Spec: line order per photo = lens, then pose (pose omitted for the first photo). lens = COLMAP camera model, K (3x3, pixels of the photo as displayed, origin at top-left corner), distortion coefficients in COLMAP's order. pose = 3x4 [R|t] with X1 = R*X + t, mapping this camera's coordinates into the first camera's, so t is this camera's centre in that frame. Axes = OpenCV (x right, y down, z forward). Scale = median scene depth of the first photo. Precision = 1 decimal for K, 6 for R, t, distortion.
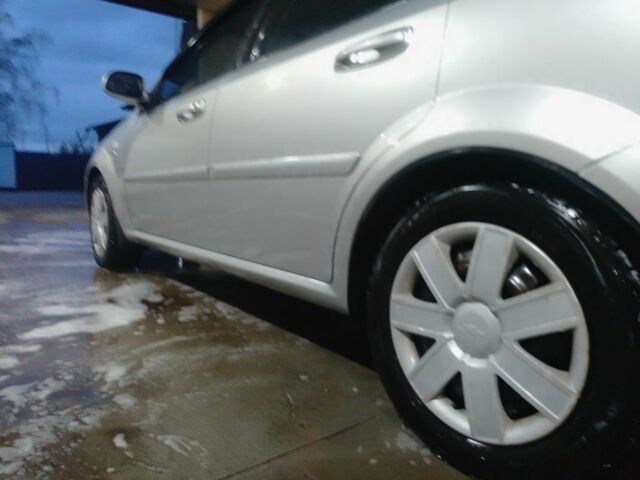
lens RADIAL K [[454.9, 0, 320.0], [0, 454.9, 240.0], [0, 0, 1]] dist [-0.025511, -0.002029]
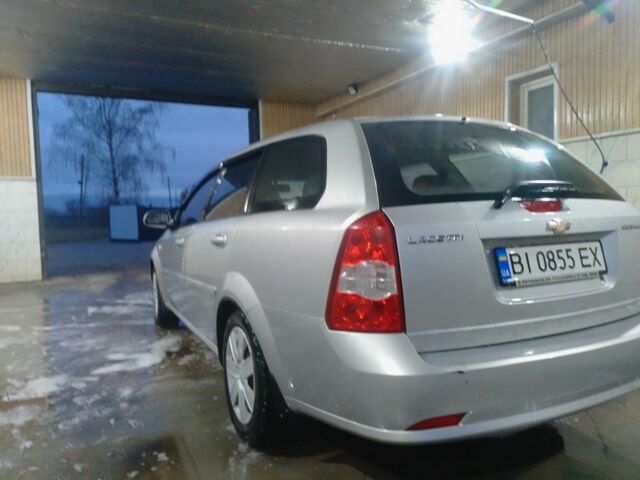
lens RADIAL K [[454.9, 0, 320.0], [0, 454.9, 240.0], [0, 0, 1]] dist [-0.025511, -0.002029]
pose [[0.974623, -0.046309, -0.219011, 0.529364], [0.029412, 0.996377, -0.079794, -0.118298], [0.221913, 0.071327, 0.972454, -0.493051]]
